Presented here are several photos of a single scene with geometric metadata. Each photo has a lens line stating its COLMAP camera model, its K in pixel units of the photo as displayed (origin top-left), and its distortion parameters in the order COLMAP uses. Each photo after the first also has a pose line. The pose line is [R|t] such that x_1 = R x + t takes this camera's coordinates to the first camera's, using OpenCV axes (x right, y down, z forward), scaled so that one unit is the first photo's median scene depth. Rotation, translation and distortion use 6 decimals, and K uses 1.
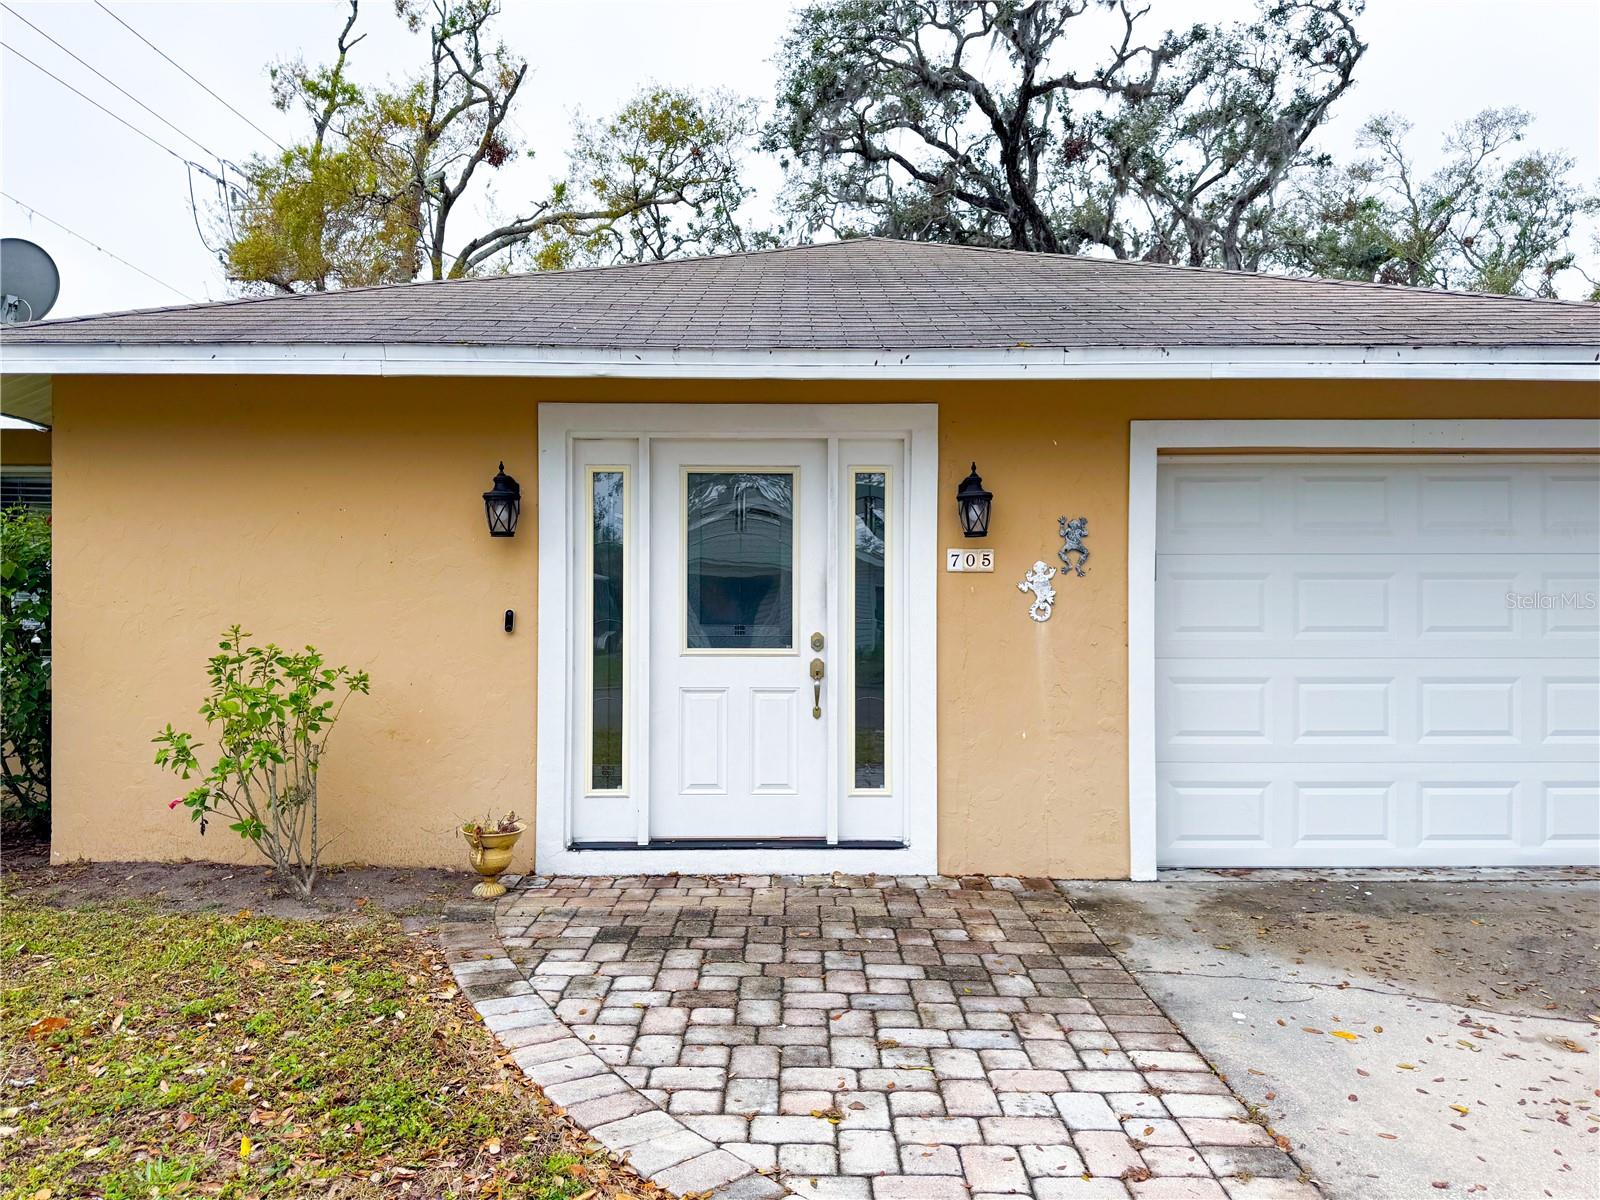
lens RADIAL K [[1162.0, 0, 800.0], [0, 1162.0, 600.0], [0, 0, 1]] dist [0.026948, -0.002593]
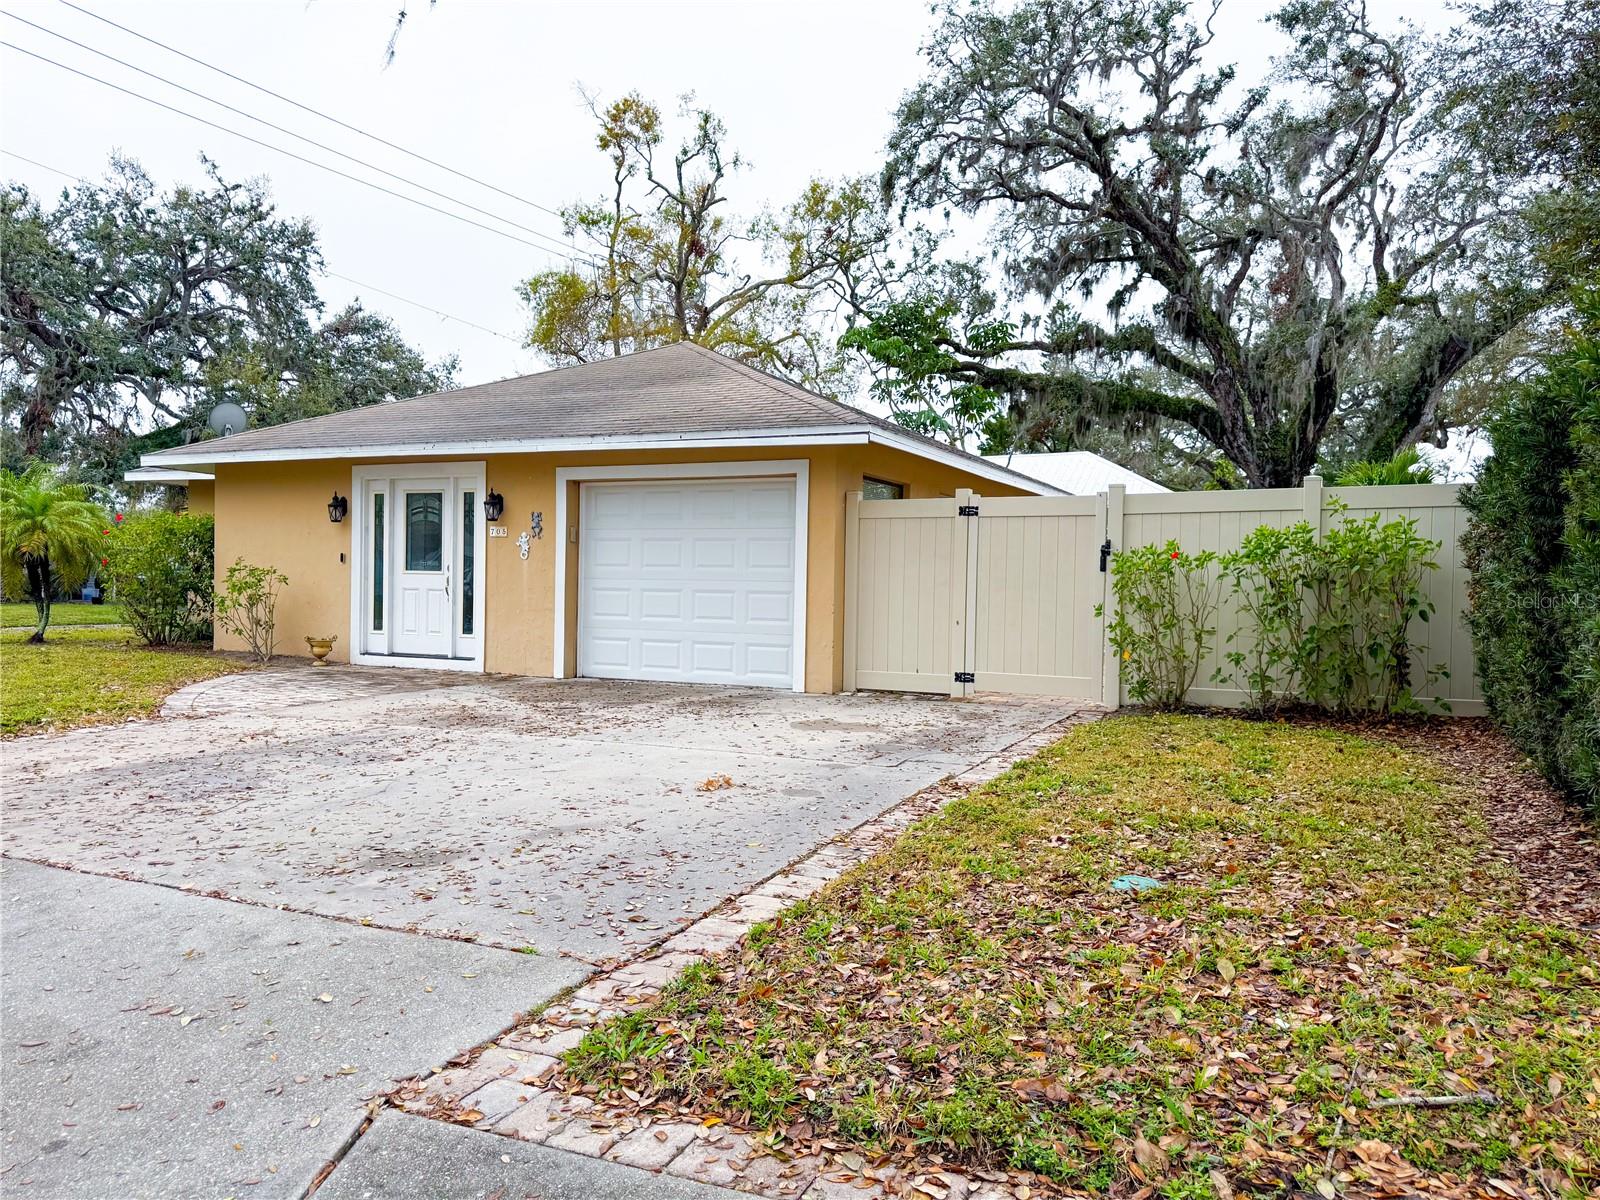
lens RADIAL K [[1177.5, 0, 800.0], [0, 1177.5, 600.0], [0, 0, 1]] dist [0.120804, -0.210603]
pose [[0.896323, 0.021133, -0.442897, 1.587043], [-0.015677, 0.999749, 0.015976, 0.048397], [0.443124, -0.007376, 0.896430, -0.735535]]
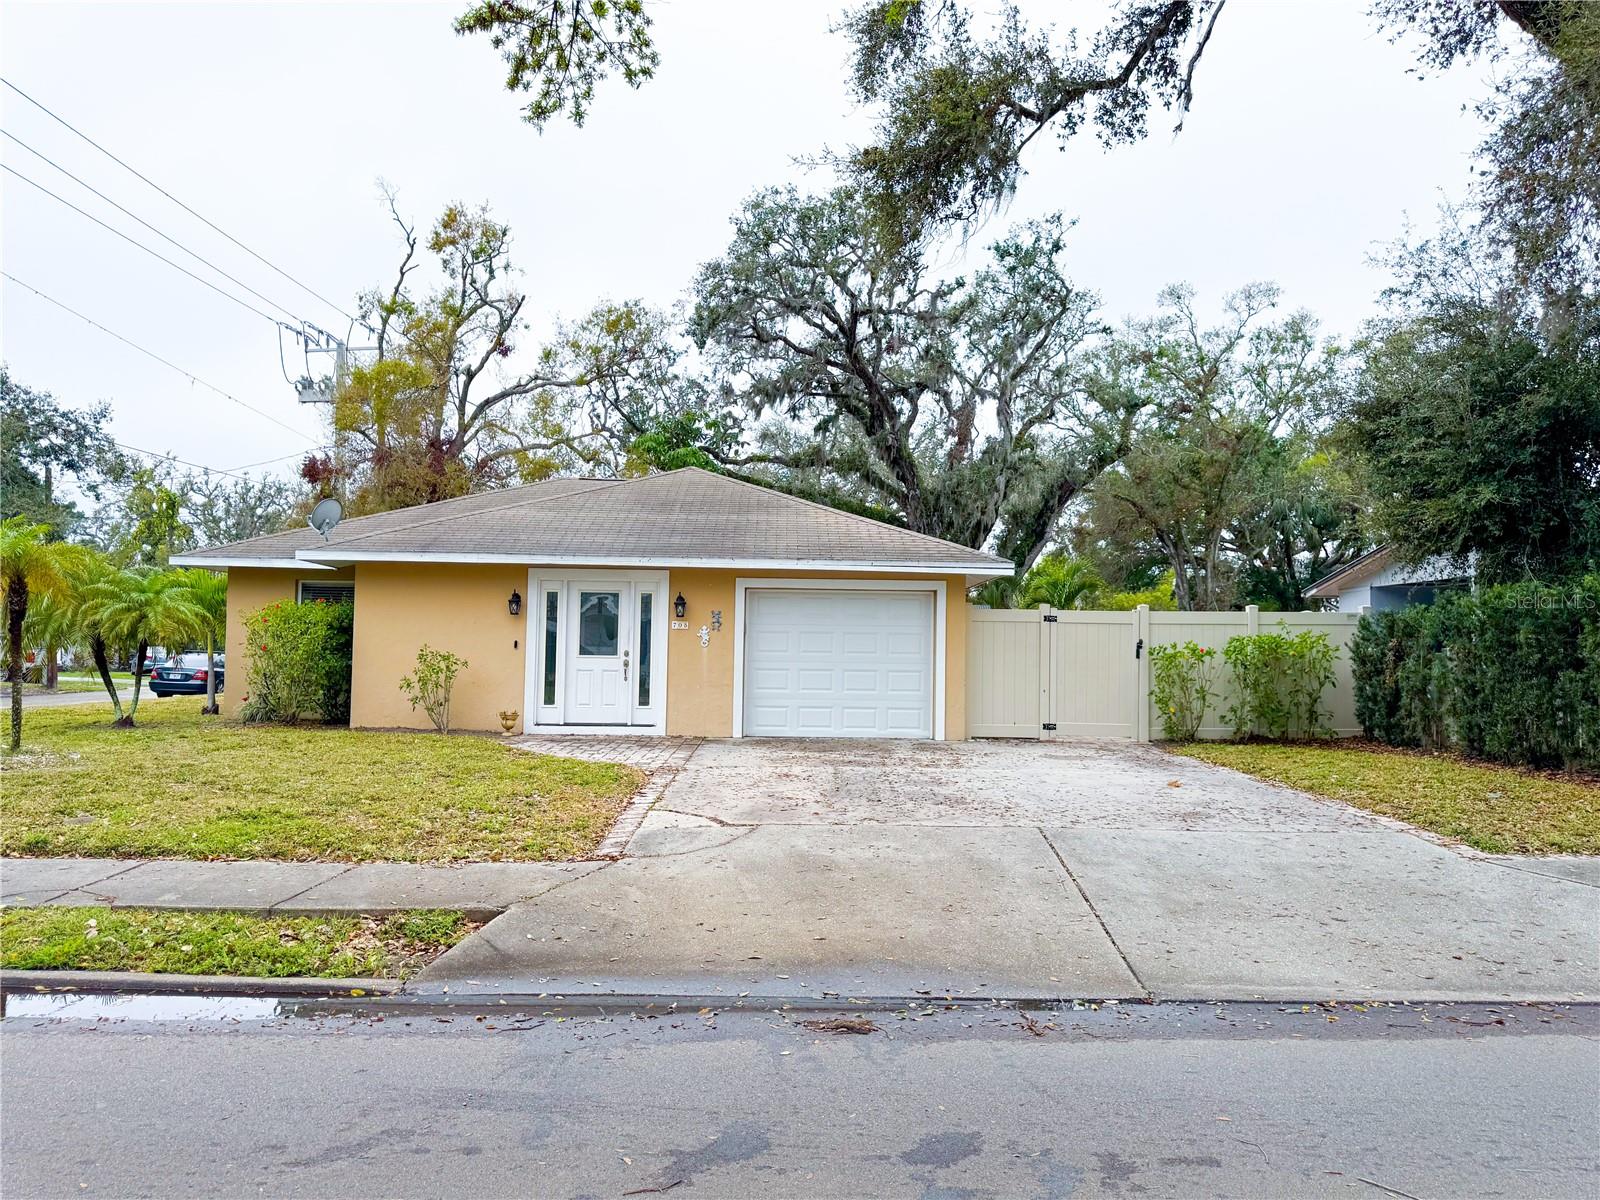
lens RADIAL K [[1183.2, 0, 800.0], [0, 1183.2, 600.0], [0, 0, 1]] dist [0.114496, -0.000844]
pose [[0.999856, 0.015876, 0.005968, 0.403182], [-0.015614, 0.999013, -0.041588, 0.019218], [-0.006622, 0.041489, 0.999117, -1.817844]]
